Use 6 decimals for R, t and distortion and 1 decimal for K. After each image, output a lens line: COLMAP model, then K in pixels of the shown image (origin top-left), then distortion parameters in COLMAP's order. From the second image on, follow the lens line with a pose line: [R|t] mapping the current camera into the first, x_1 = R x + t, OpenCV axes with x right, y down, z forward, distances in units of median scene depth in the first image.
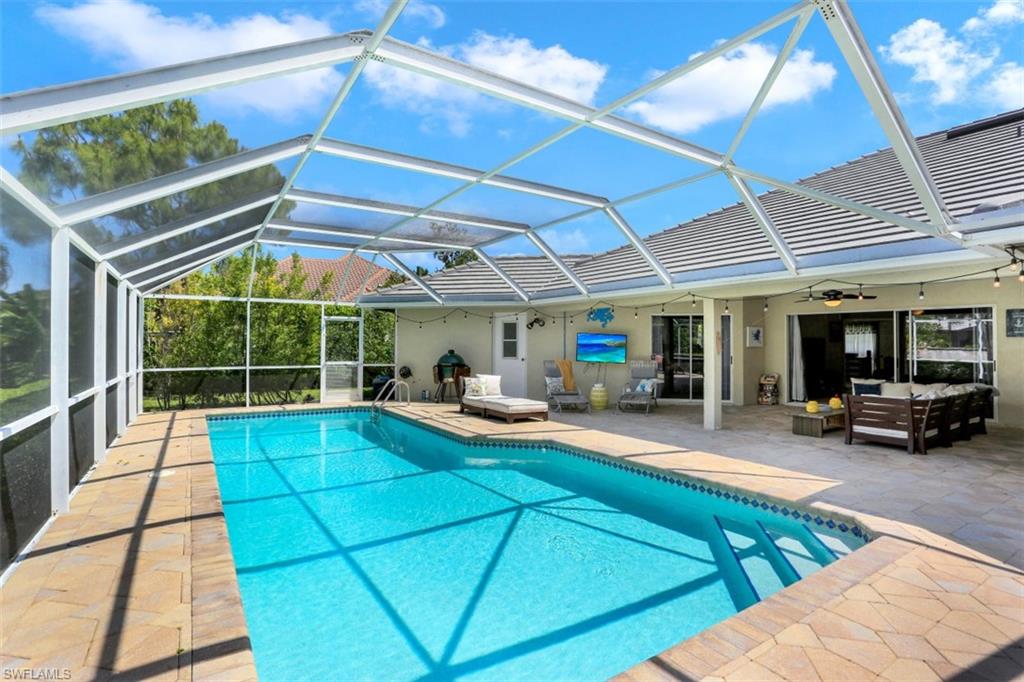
lens RADIAL K [[501.3, 0, 511.2], [0, 501.3, 346.3], [0, 0, 1]] dist [-0.051986, 0.017180]
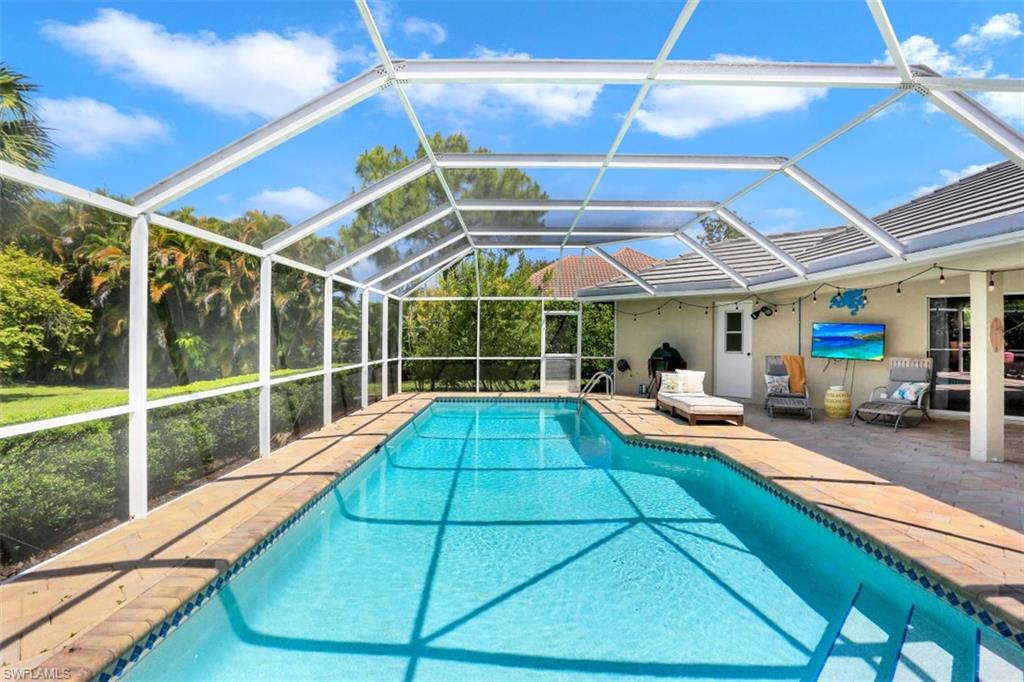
lens RADIAL K [[503.9, 0, 530.7], [0, 503.9, 321.5], [0, 0, 1]] dist [-0.000254, 0.000783]
pose [[0.860296, -0.018457, -0.509461, 0.165654], [0.000804, 0.999392, -0.034848, -0.000303], [0.509795, 0.029569, 0.859788, 0.055739]]
